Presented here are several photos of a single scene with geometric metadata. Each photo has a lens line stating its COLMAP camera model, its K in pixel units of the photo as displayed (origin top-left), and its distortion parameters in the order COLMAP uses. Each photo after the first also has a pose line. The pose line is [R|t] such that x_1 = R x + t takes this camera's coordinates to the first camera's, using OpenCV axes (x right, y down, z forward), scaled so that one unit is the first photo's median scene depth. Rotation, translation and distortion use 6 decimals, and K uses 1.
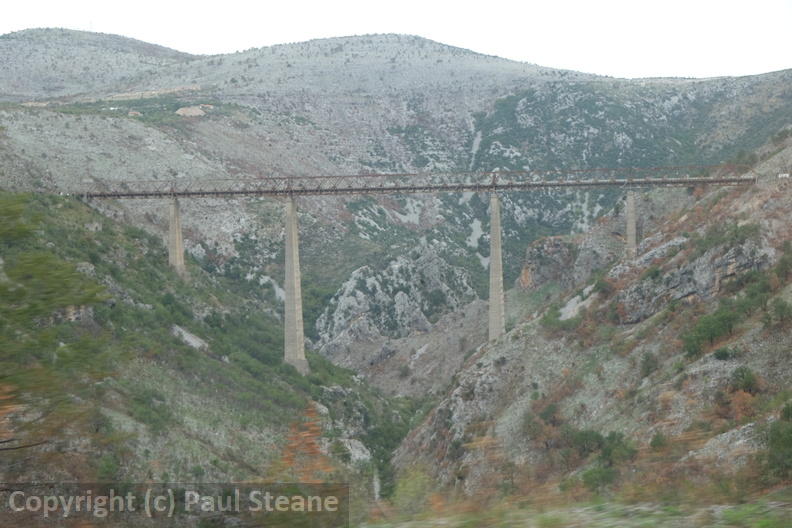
lens RADIAL K [[1141.4, 0, 396.0], [0, 1141.4, 265.8], [0, 0, 1]] dist [-0.032557, 0.000000]
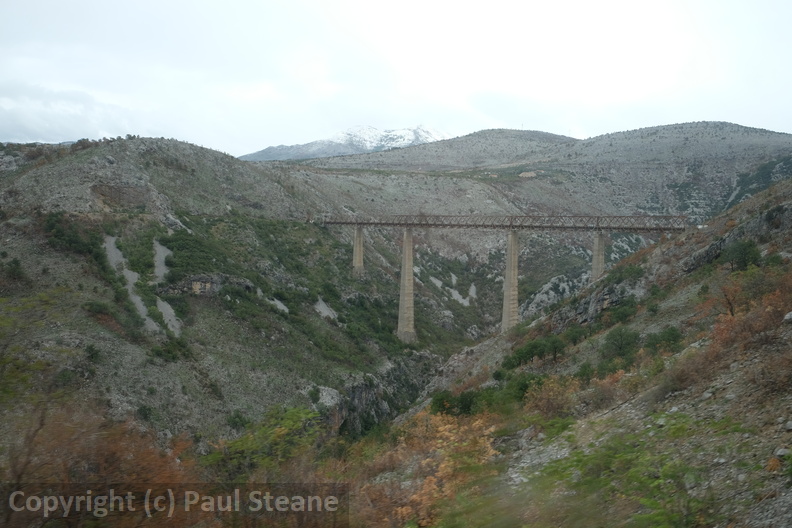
lens RADIAL K [[622.9, 0, 396.6], [0, 622.9, 263.7], [0, 0, 1]] dist [-0.009260, 0.000627]
pose [[0.822439, 0.070013, -0.564528, 0.182271], [-0.066570, 0.997424, 0.026718, -0.015830], [0.564945, 0.015607, 0.824981, 0.134291]]
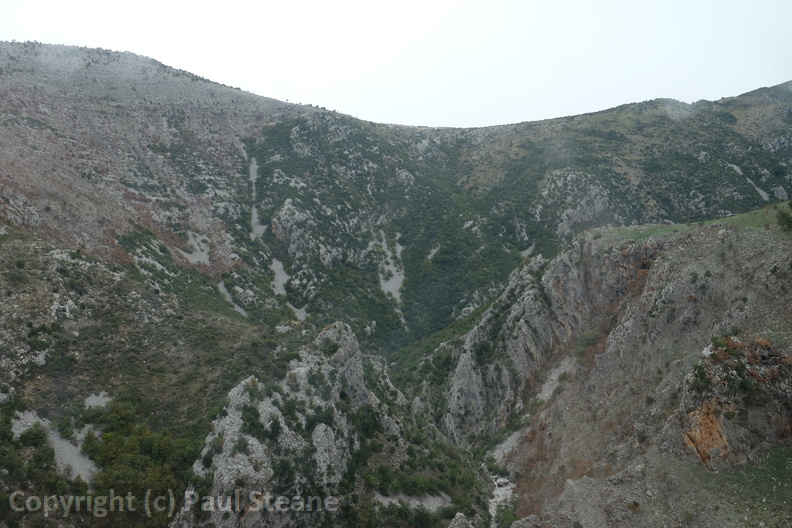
lens RADIAL K [[723.2, 0, 395.6], [0, 723.2, 263.2], [0, 0, 1]] dist [0.007697, 0.000000]
pose [[0.904584, 0.010506, 0.426165, -0.073949], [-0.006781, 0.999924, -0.010257, -0.032918], [-0.426240, 0.006389, 0.904587, 0.482683]]
